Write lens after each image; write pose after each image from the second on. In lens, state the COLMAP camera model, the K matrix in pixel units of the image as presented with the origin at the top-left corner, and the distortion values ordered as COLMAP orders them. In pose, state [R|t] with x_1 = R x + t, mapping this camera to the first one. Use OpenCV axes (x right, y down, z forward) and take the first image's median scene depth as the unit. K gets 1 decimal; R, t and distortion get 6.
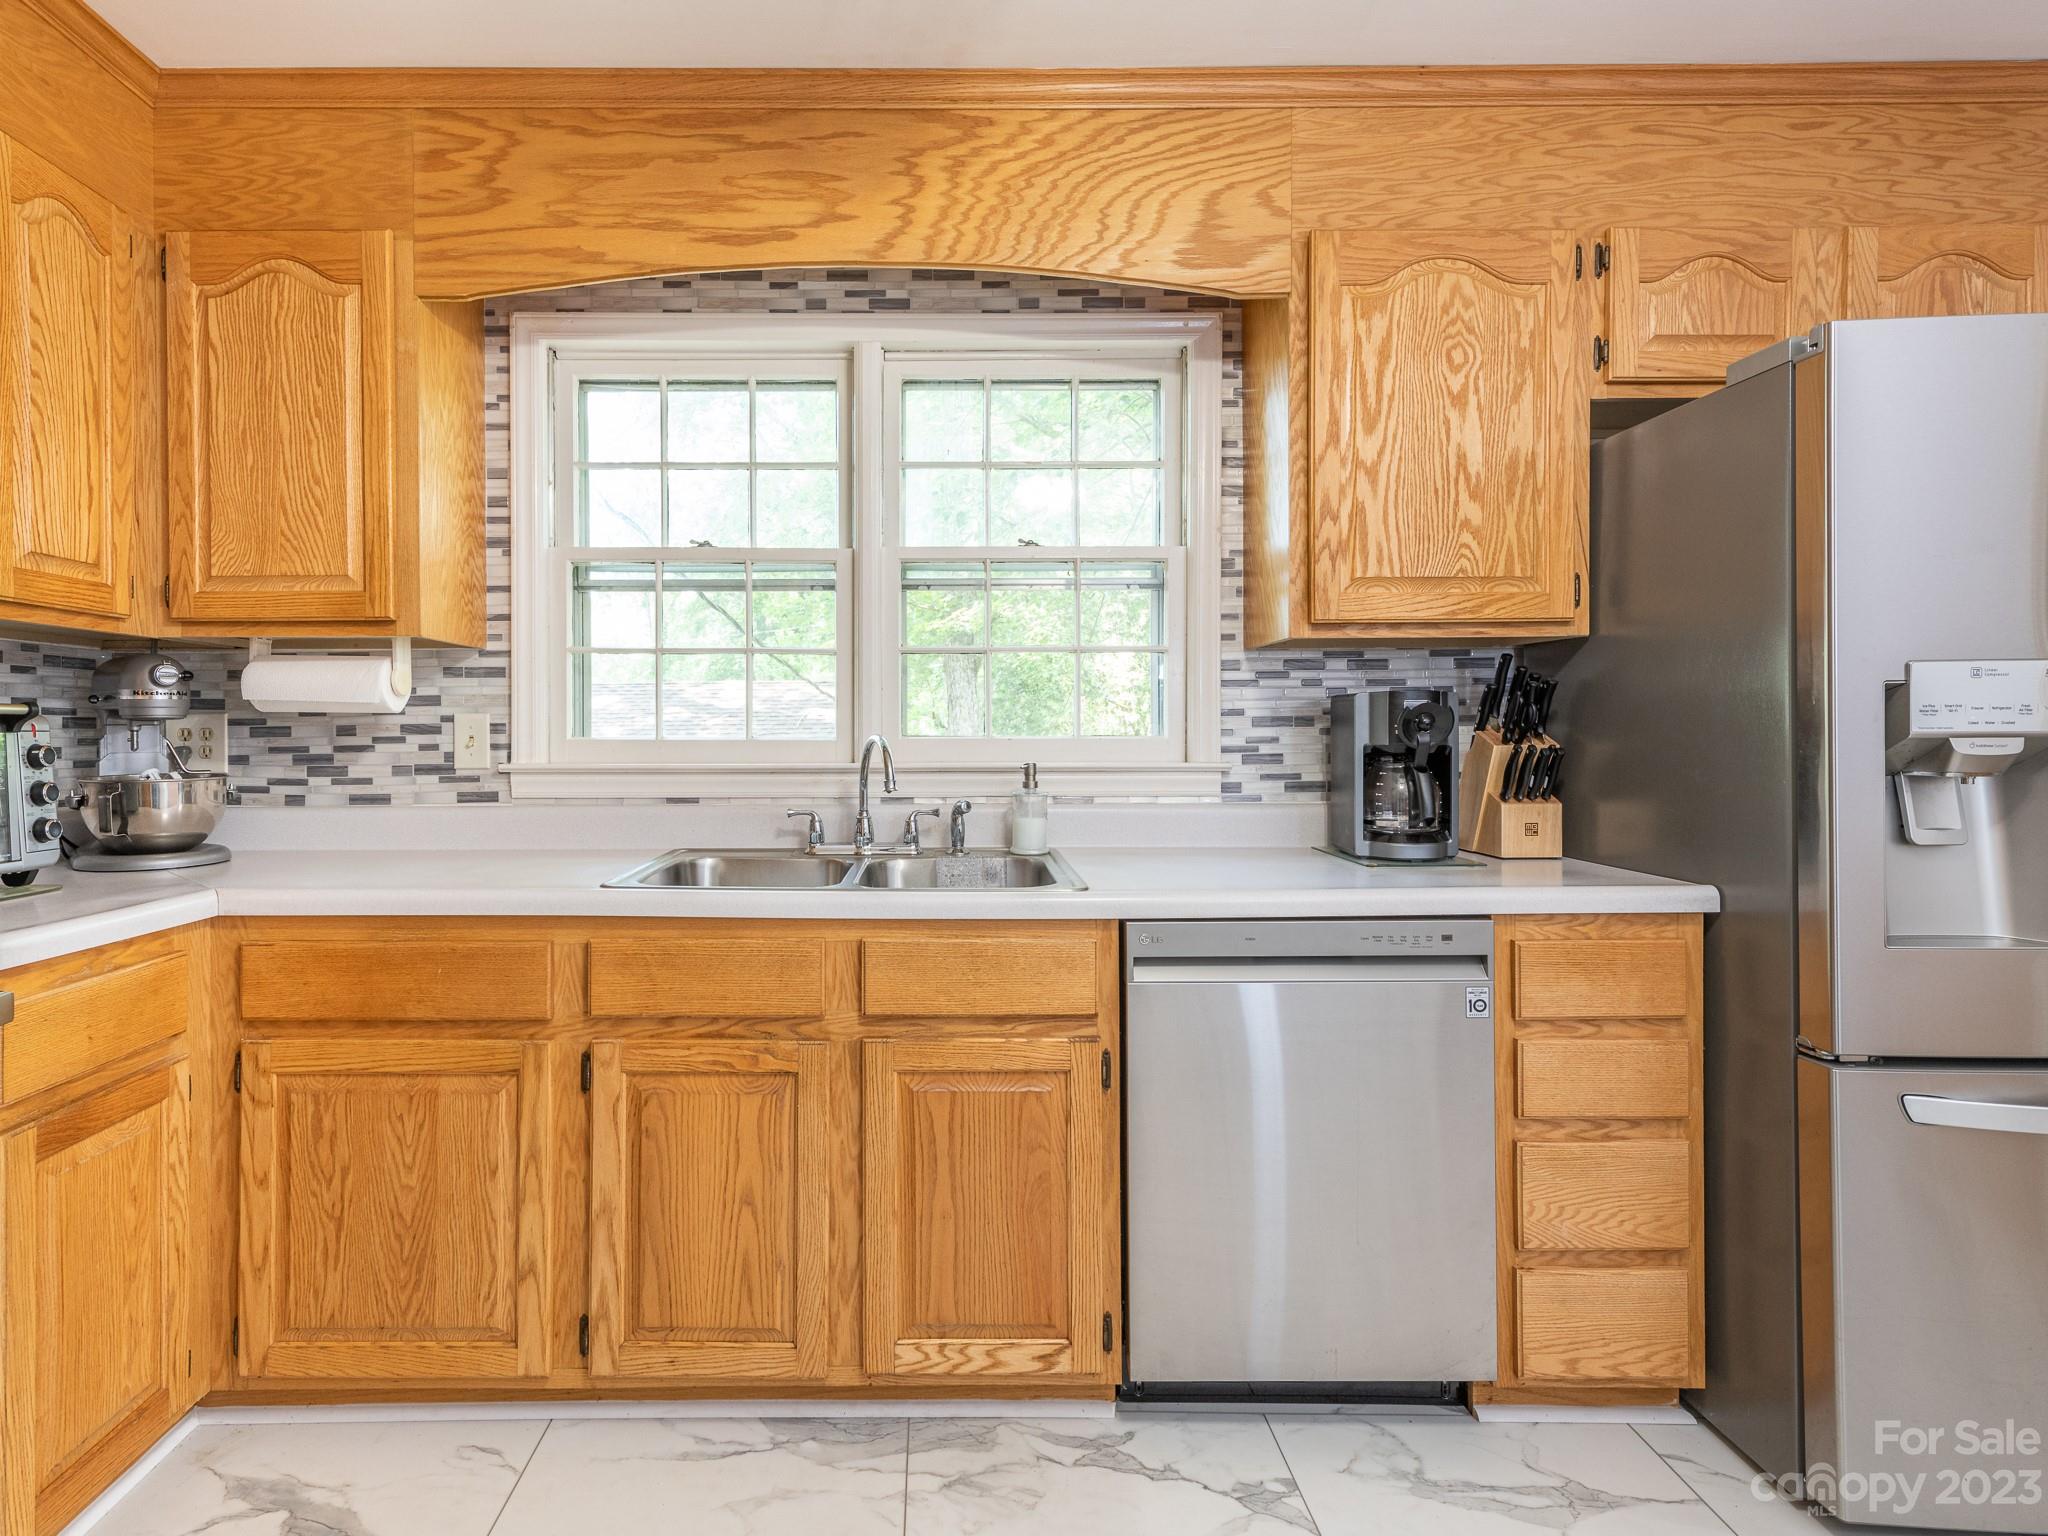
lens RADIAL K [[1193.2, 0, 1018.7], [0, 1193.2, 740.1], [0, 0, 1]] dist [0.035104, -0.021724]
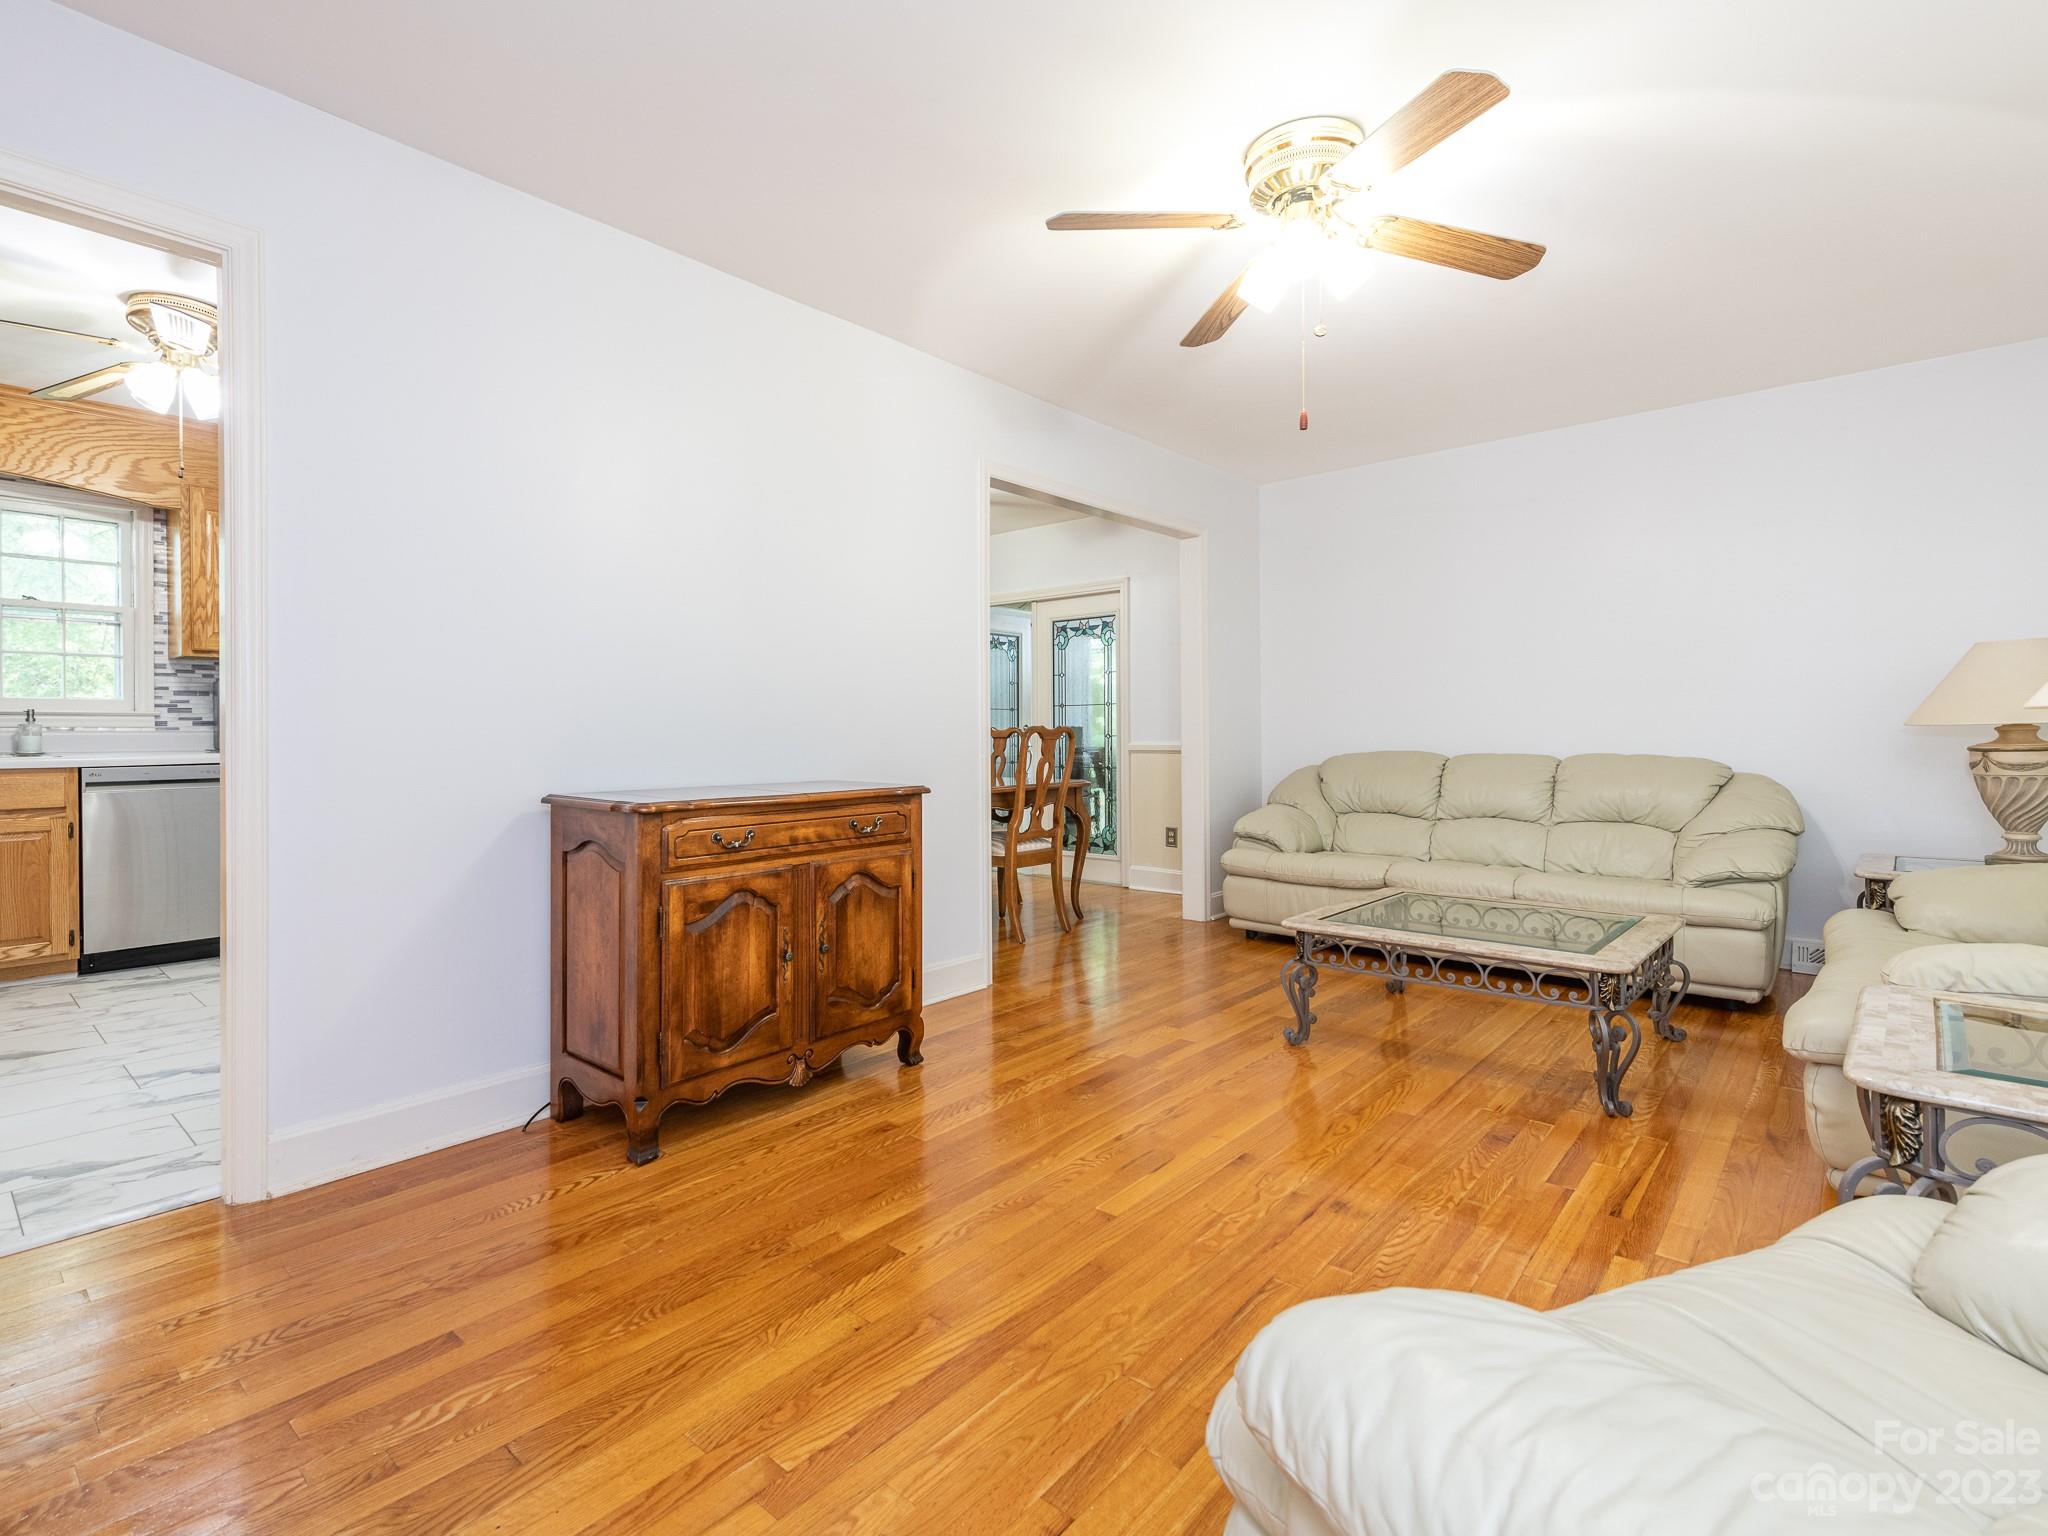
lens RADIAL K [[983.5, 0, 980.5], [0, 983.5, 741.7], [0, 0, 1]] dist [0.002523, -0.004824]
pose [[0.723256, -0.004742, 0.690564, 0.029222], [0.005574, 0.999984, 0.001029, 0.093208], [-0.690558, 0.003105, 0.723271, -1.512405]]
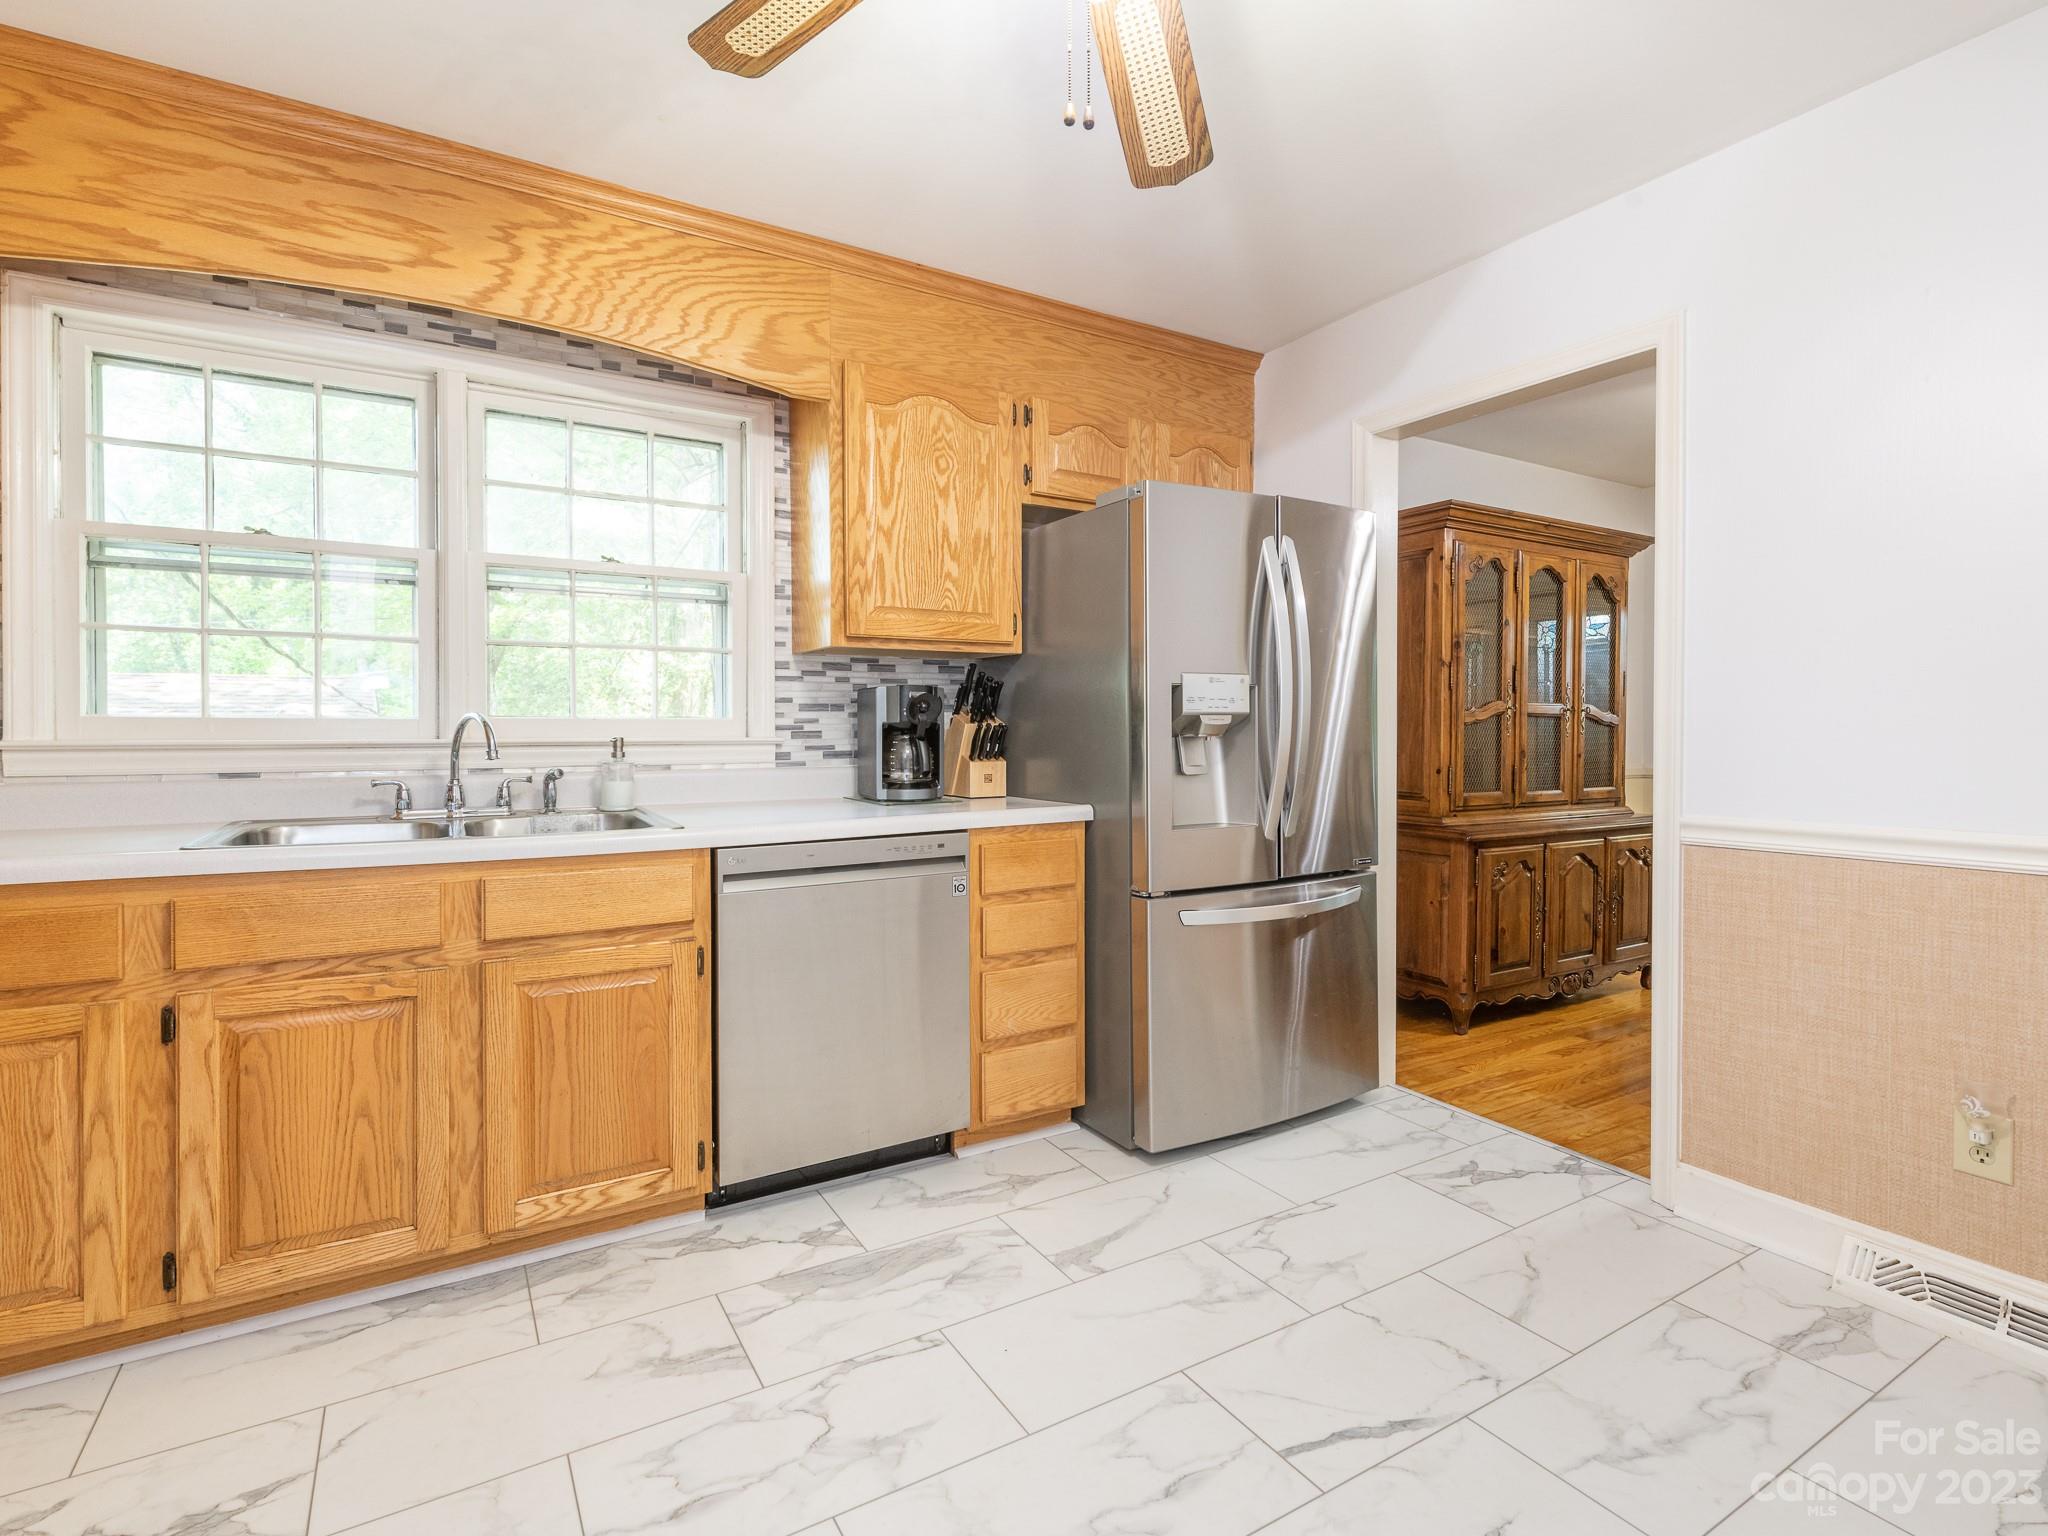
lens RADIAL K [[962.3, 0, 1090.4], [0, 962.3, 744.8], [0, 0, 1]] dist [0.012737, -0.004876]
pose [[0.864689, -0.004515, 0.502287, -0.080304], [0.001245, 0.999976, 0.006847, 0.023739], [-0.502306, -0.005295, 0.864674, -0.133373]]
